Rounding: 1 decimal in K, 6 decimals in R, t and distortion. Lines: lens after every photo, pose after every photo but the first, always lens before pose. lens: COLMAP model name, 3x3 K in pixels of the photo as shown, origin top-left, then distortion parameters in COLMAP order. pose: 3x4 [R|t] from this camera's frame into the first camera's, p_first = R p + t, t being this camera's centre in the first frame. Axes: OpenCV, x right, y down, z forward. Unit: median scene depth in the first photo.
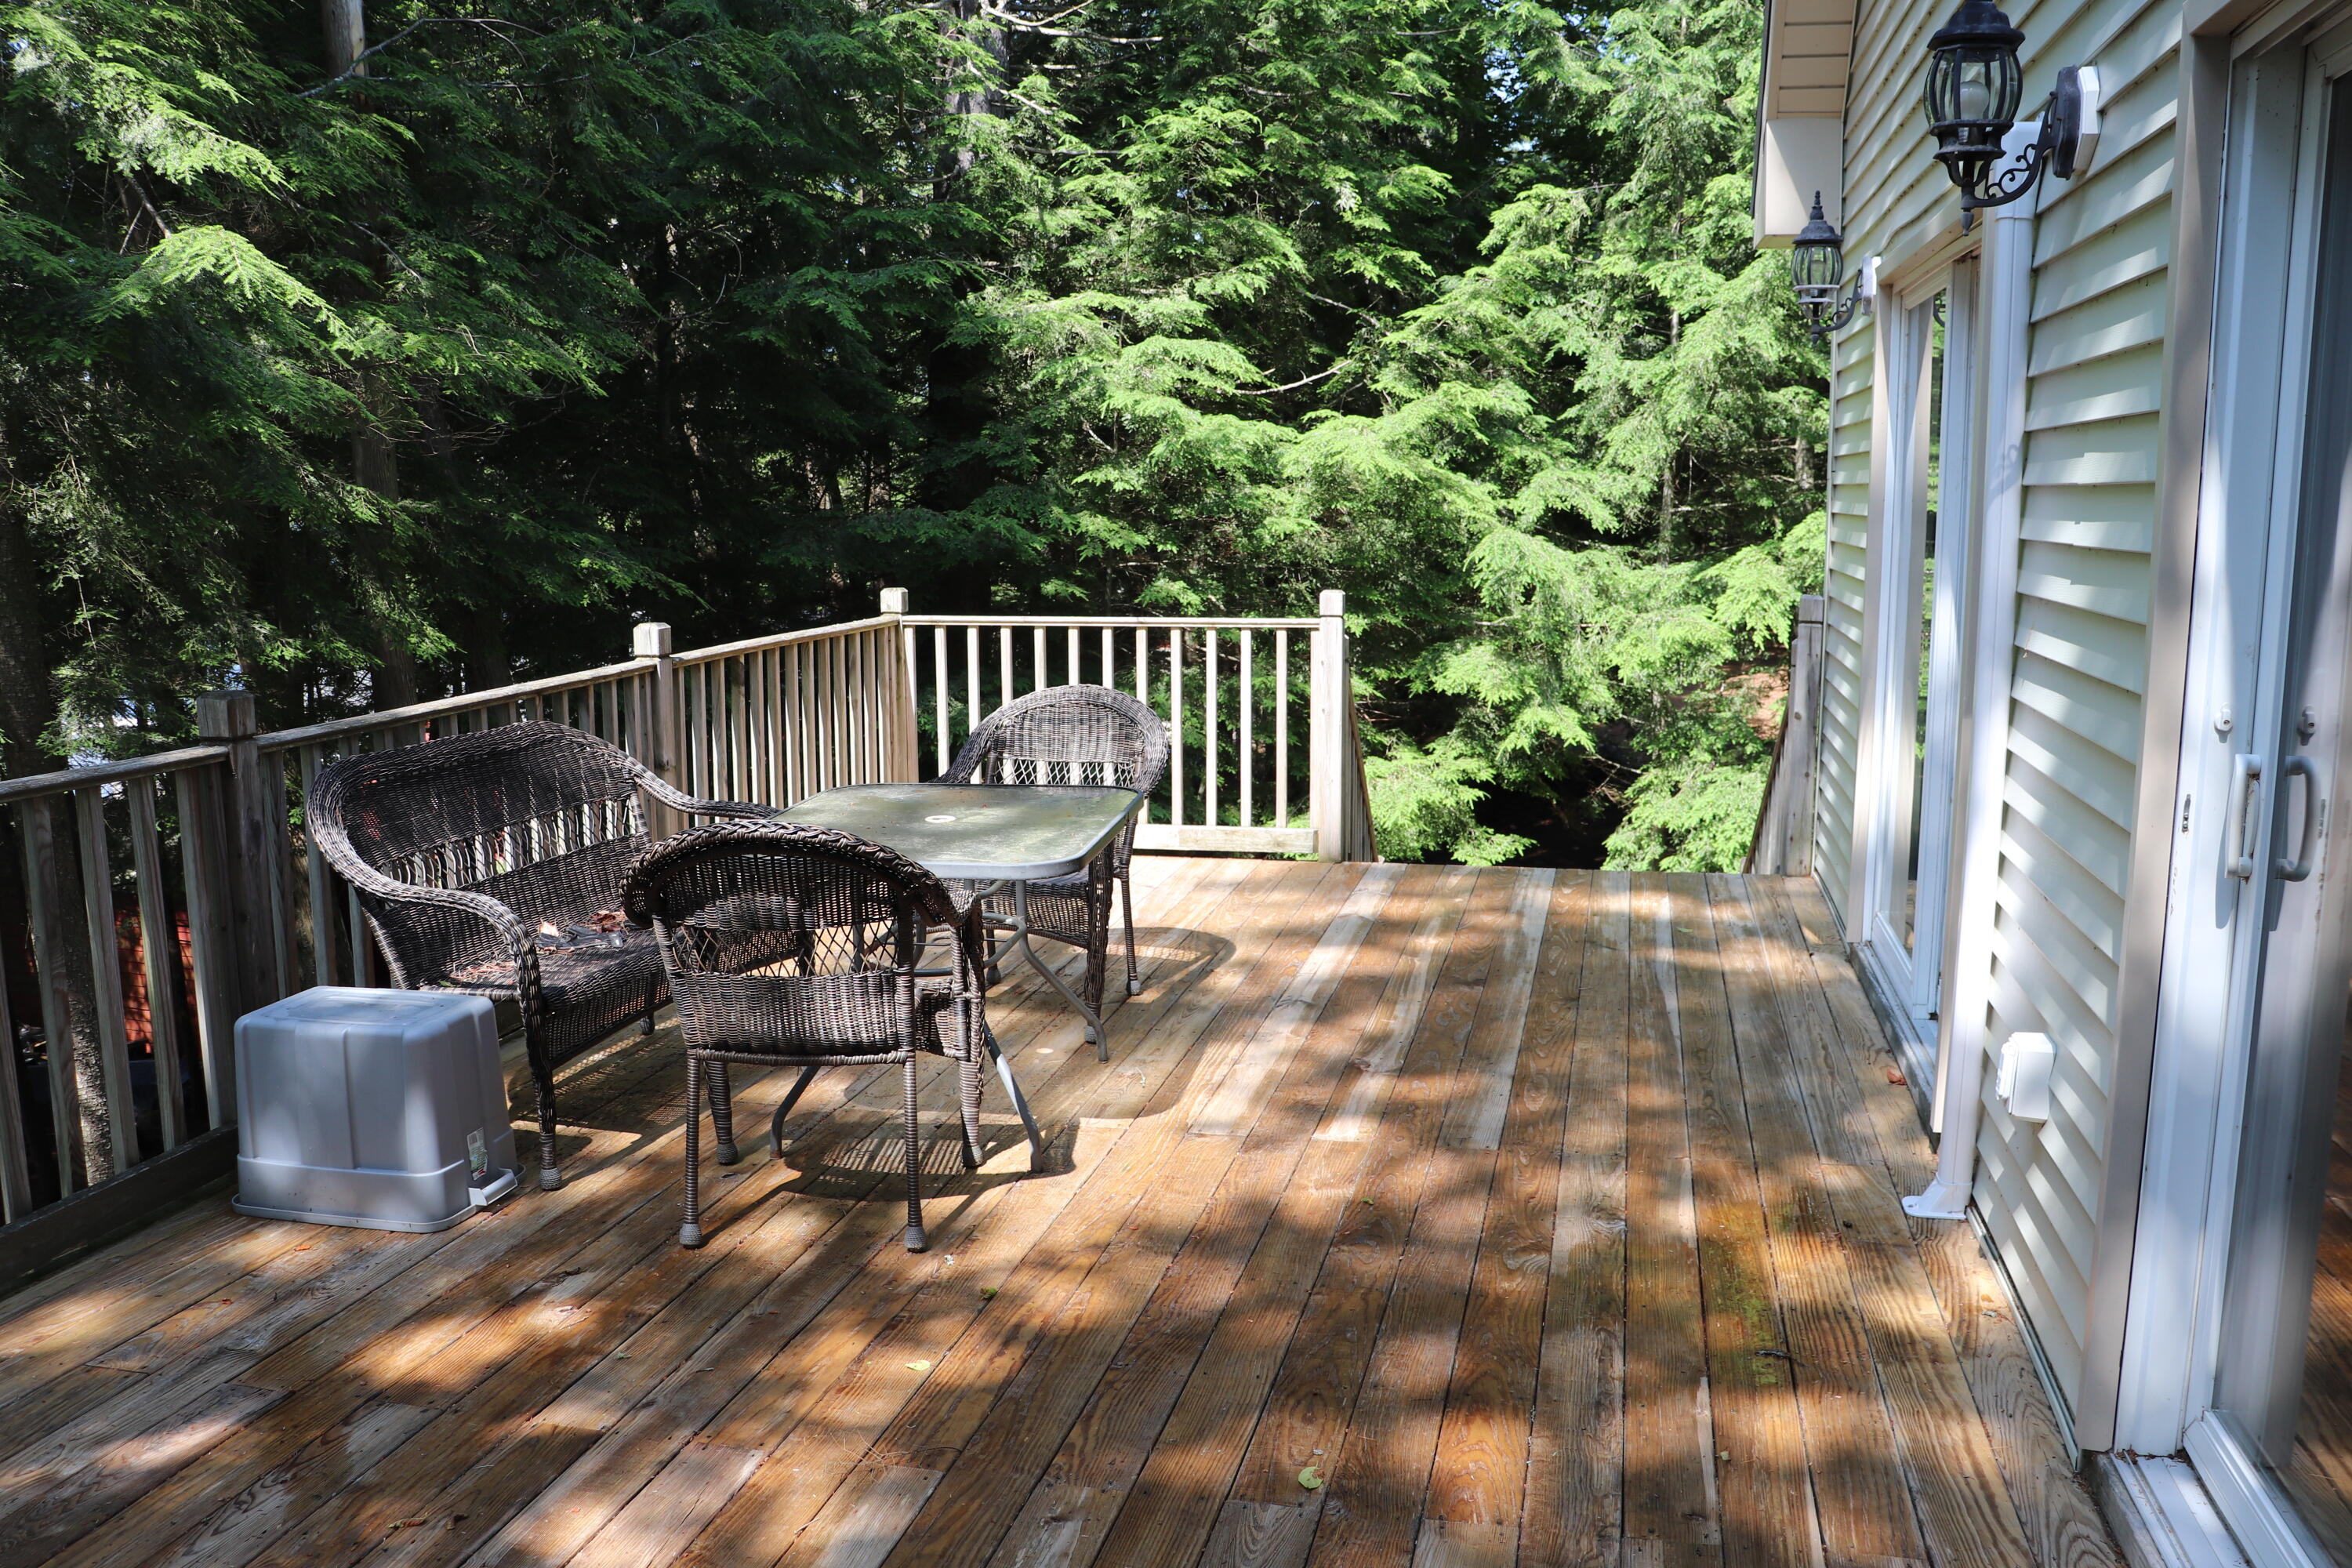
lens RADIAL K [[1986.7, 0, 1176.9], [0, 1986.7, 794.1], [0, 0, 1]] dist [-0.164105, 0.145531]
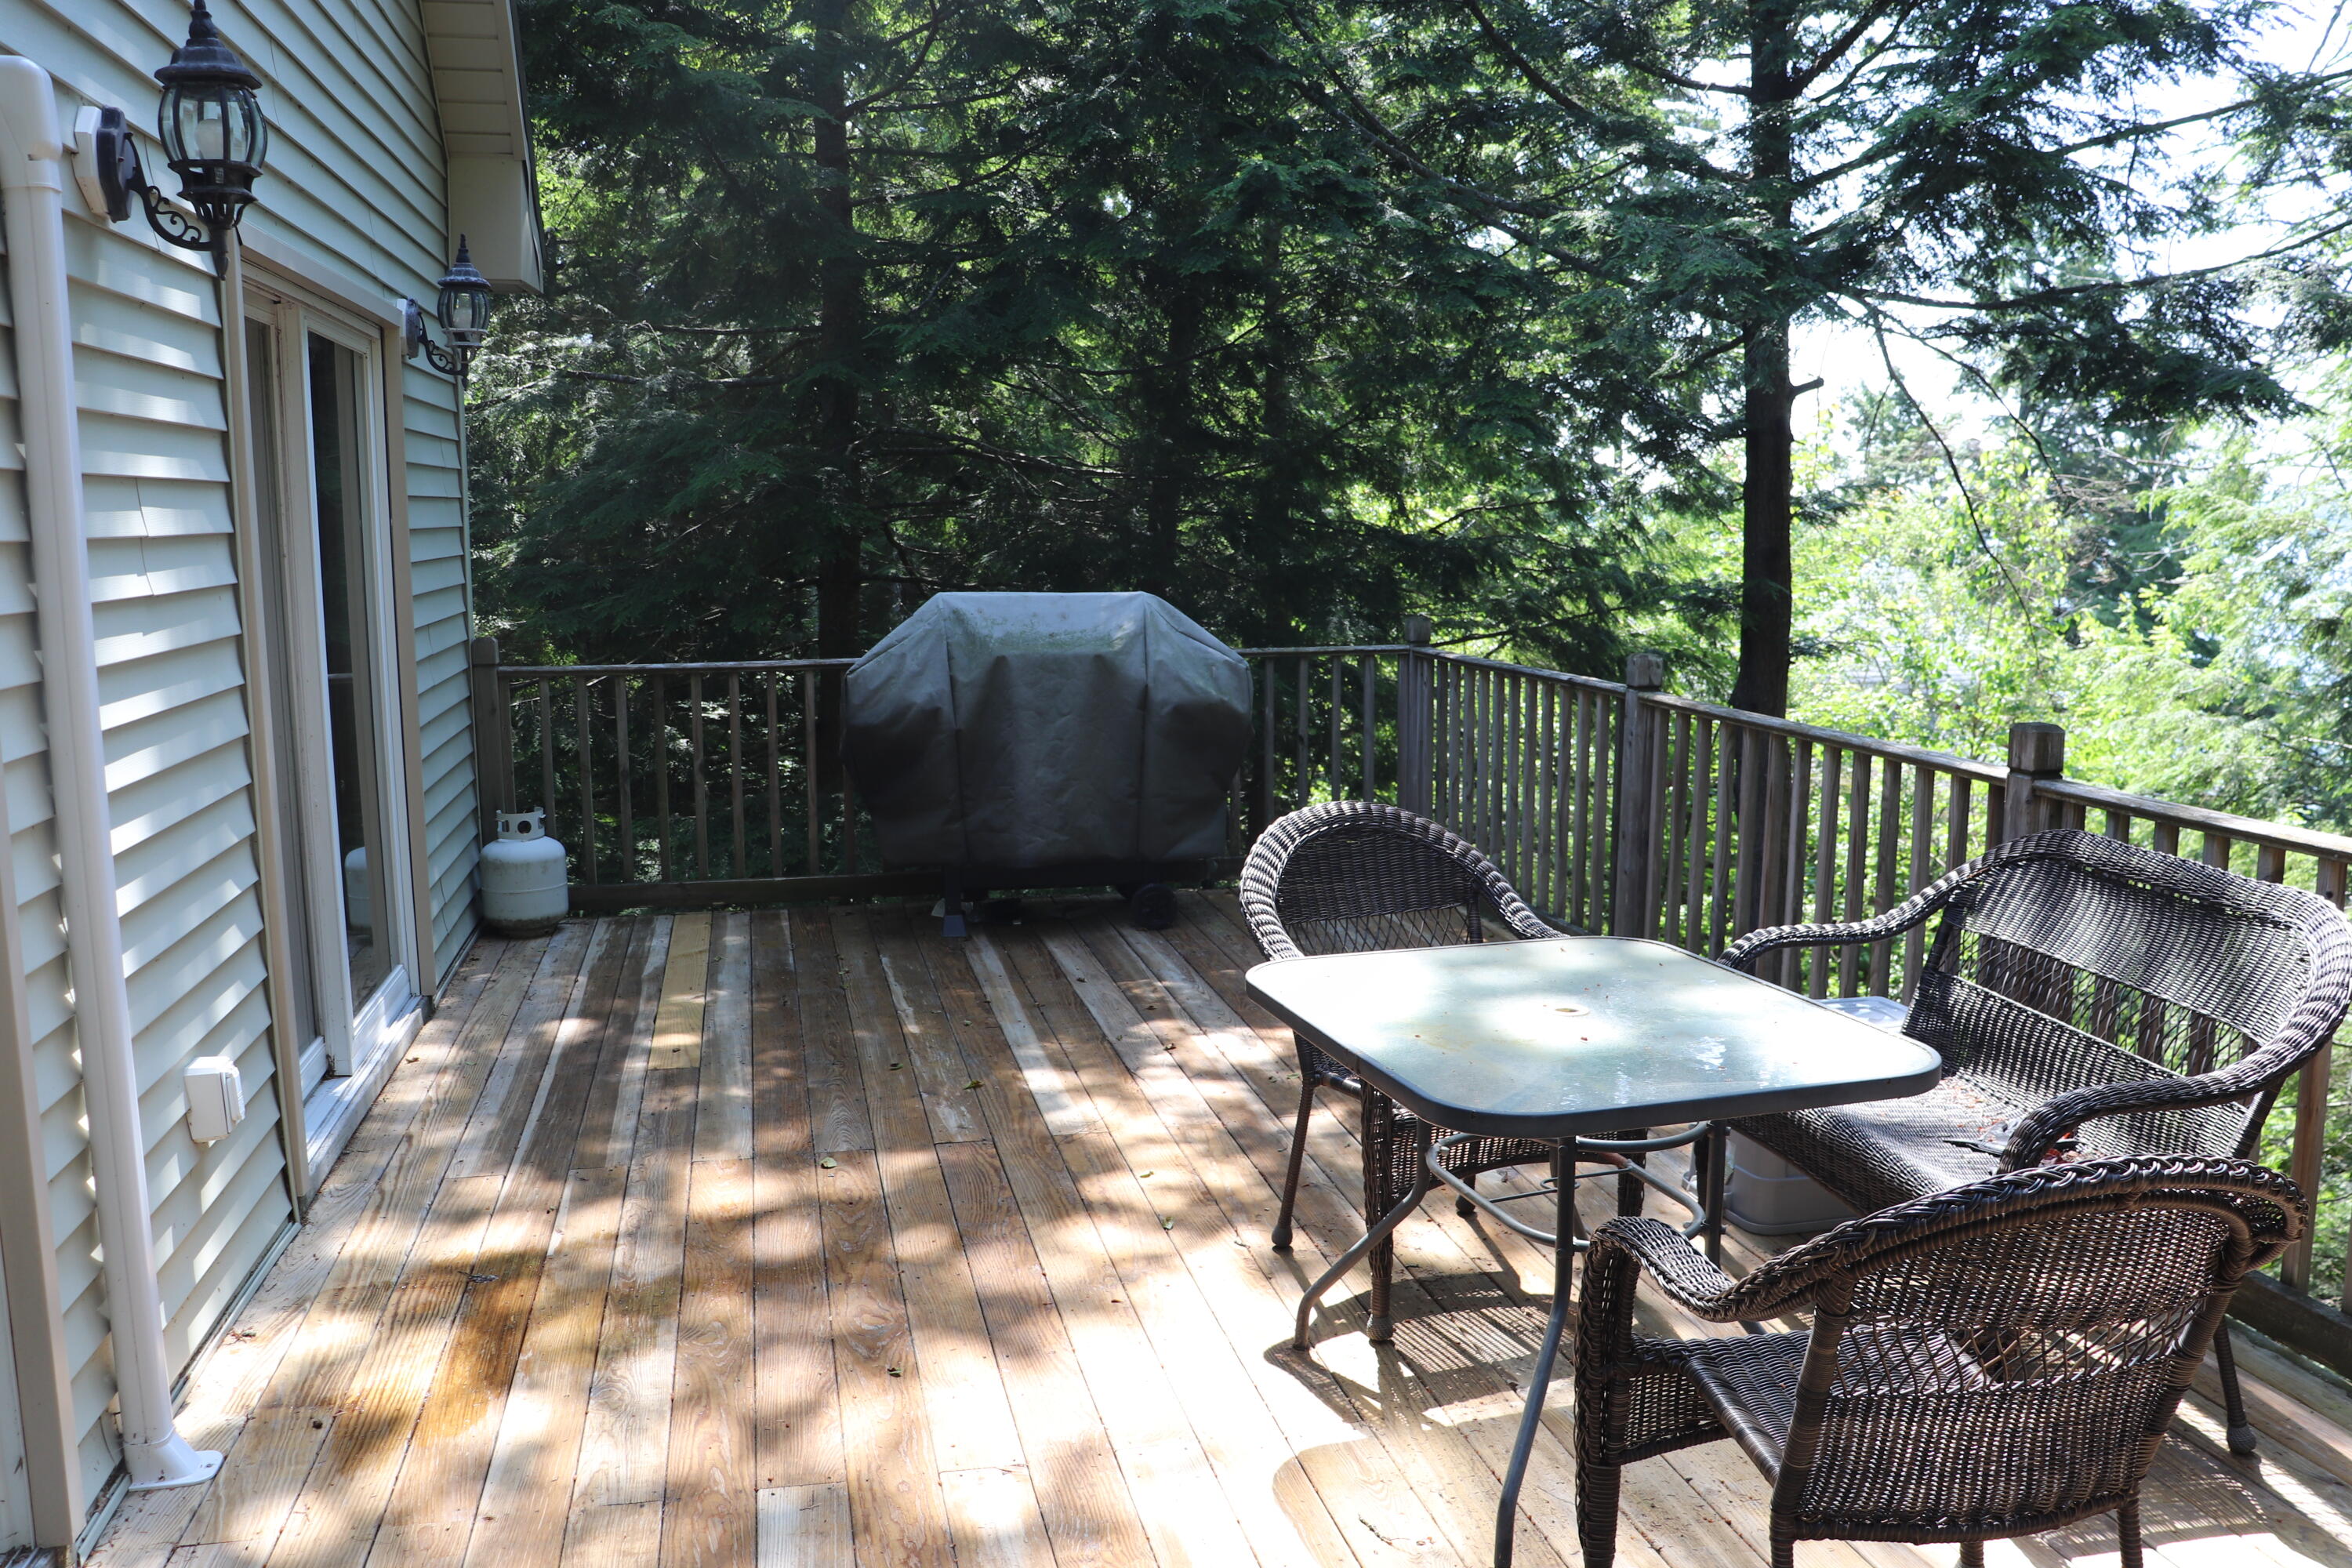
lens RADIAL K [[1986.7, 0, 1177.7], [0, 1986.7, 786.9], [0, 0, 1]] dist [-0.164105, 0.145531]
pose [[-0.908916, 0.066935, -0.411571, 0.369600], [-0.052356, 0.960901, 0.271898, -0.316974], [0.413678, 0.268680, -0.869874, 2.008216]]
